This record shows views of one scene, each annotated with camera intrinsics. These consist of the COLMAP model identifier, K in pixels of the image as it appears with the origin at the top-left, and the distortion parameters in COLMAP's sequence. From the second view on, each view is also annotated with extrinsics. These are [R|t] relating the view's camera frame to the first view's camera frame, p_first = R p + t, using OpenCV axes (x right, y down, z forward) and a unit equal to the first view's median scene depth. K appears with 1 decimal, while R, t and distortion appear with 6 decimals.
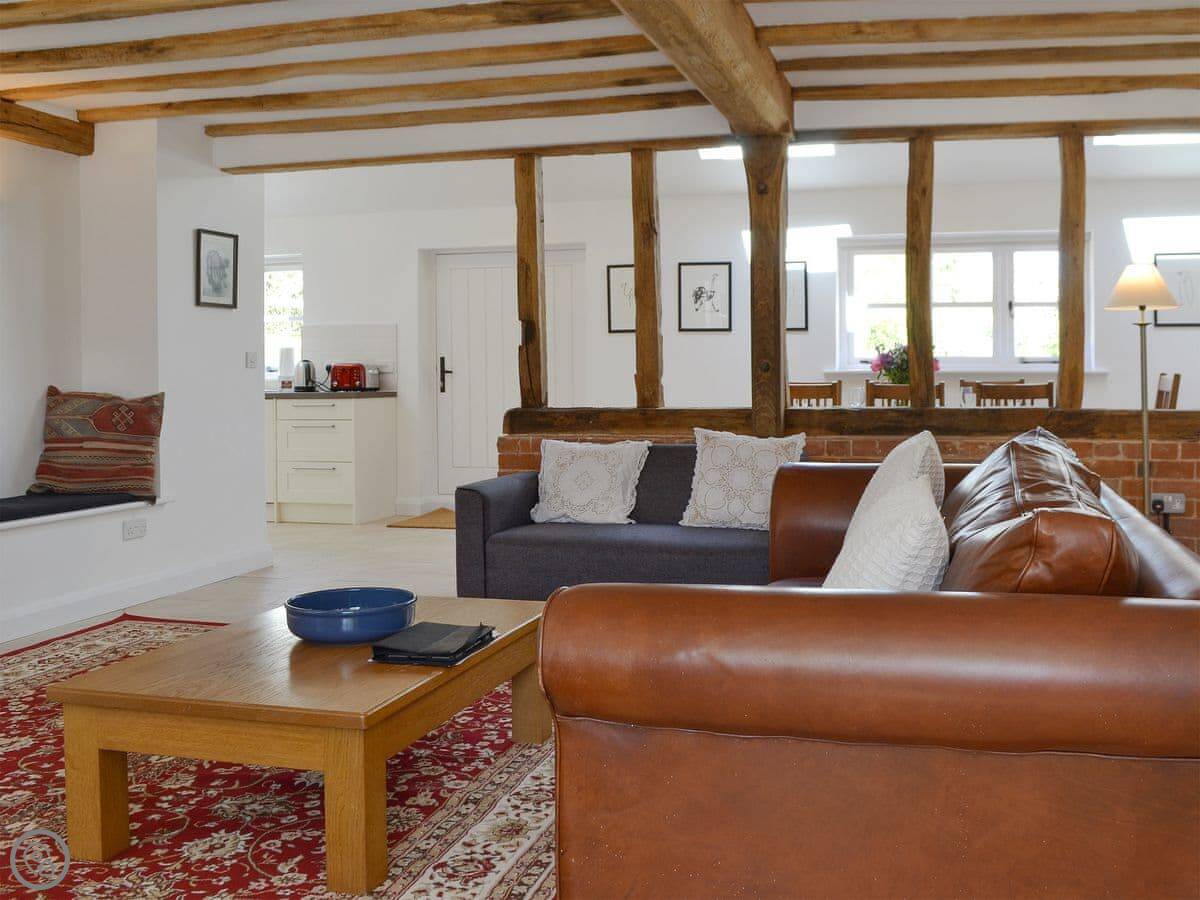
lens RADIAL K [[1161.6, 0, 596.8], [0, 1161.6, 445.3], [0, 0, 1]] dist [-0.070407, 0.000000]
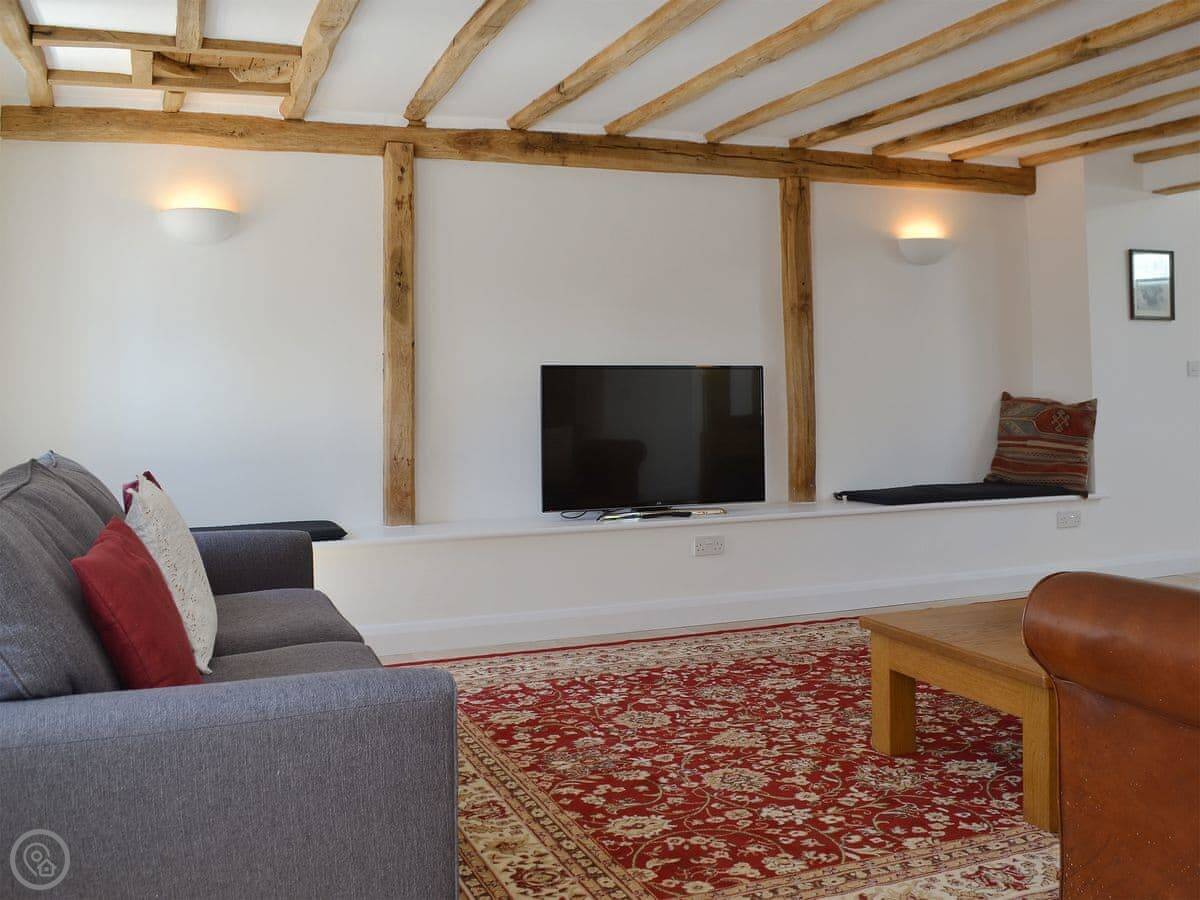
lens RADIAL K [[1161.6, 0, 600.8], [0, 1161.6, 451.1], [0, 0, 1]] dist [-0.070407, 0.000000]
pose [[0.580141, 0.047790, -0.813113, 0.266477], [-0.043656, 0.998667, 0.027547, -0.005465], [0.813345, 0.019516, 0.581454, -0.035060]]
